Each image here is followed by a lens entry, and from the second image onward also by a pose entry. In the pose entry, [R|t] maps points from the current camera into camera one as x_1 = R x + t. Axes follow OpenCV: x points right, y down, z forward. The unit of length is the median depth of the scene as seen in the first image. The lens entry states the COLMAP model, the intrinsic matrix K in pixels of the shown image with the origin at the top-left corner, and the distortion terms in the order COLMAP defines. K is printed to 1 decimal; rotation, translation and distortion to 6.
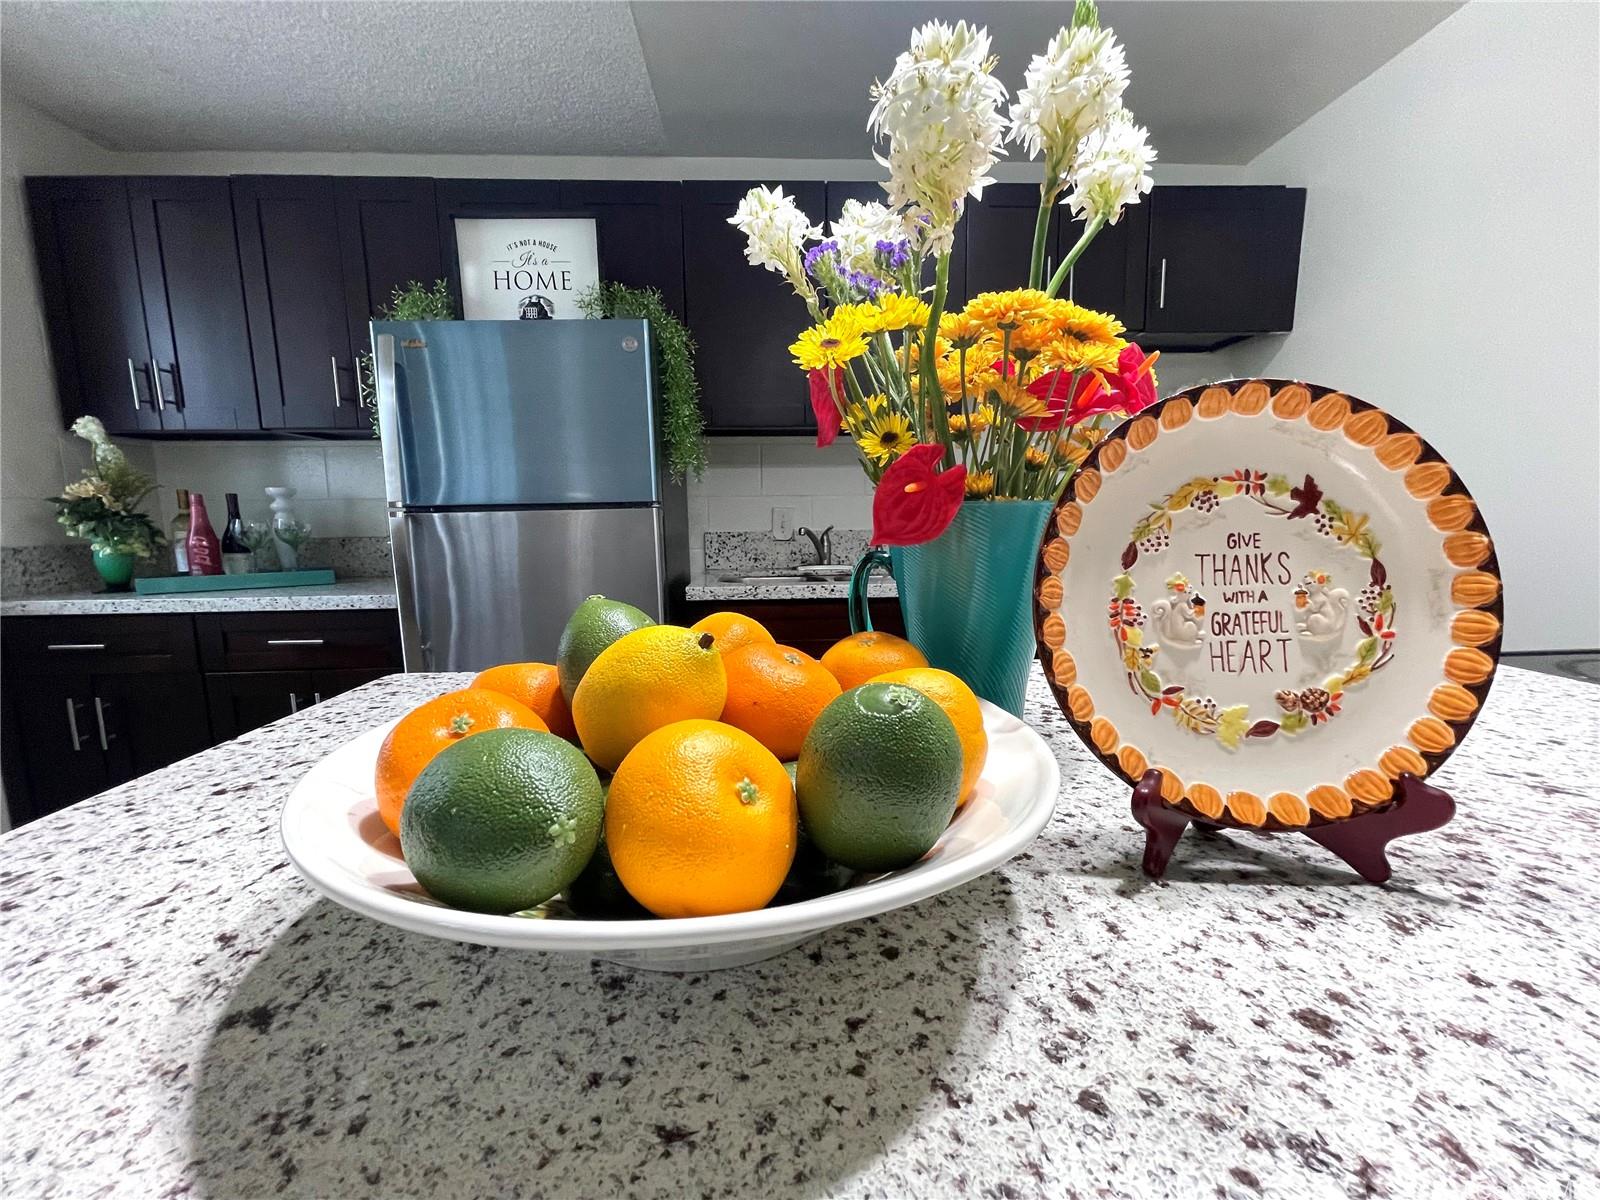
lens RADIAL K [[646.5, 0, 792.8], [0, 646.5, 598.0], [0, 0, 1]] dist [-0.004565, 0.001734]
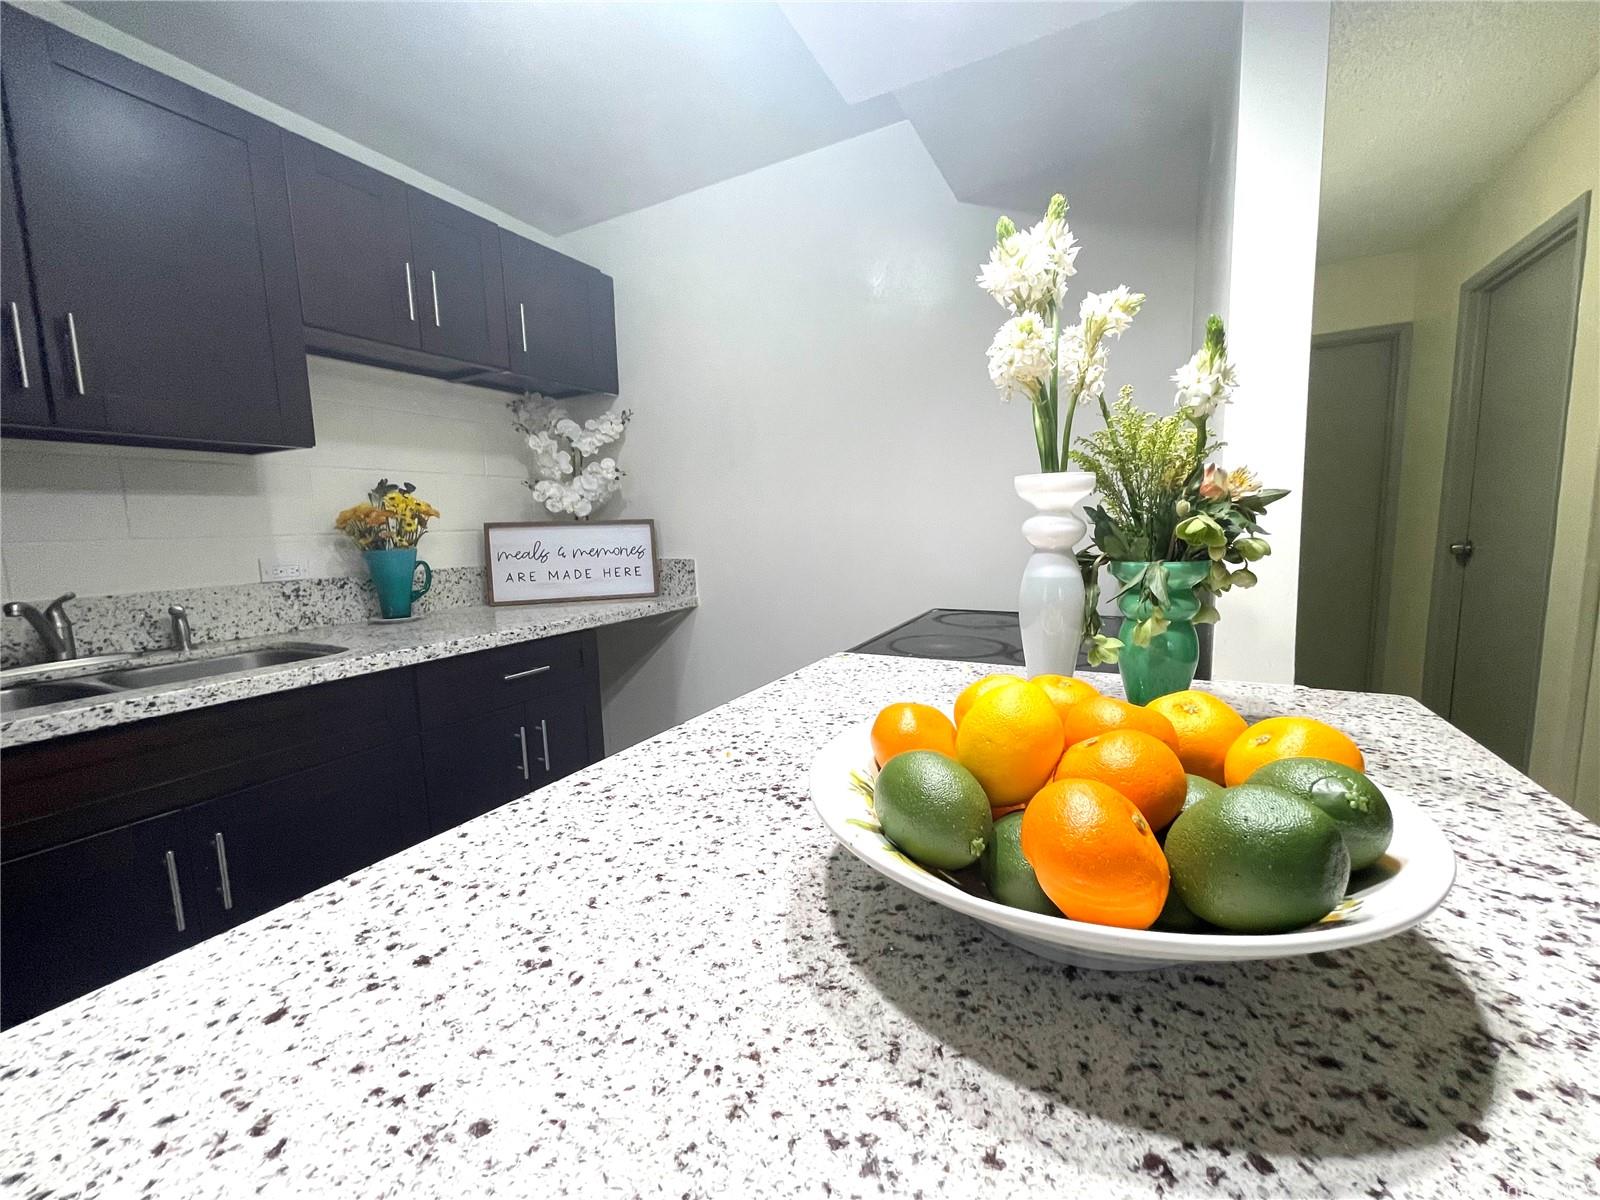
lens RADIAL K [[646.5, 0, 792.6], [0, 646.5, 603.2], [0, 0, 1]] dist [-0.004565, 0.001734]
pose [[0.511358, -0.106945, 0.852687, -0.139911], [0.132457, 0.990178, 0.044755, -0.054233], [-0.849098, 0.090059, 0.520501, 0.170580]]
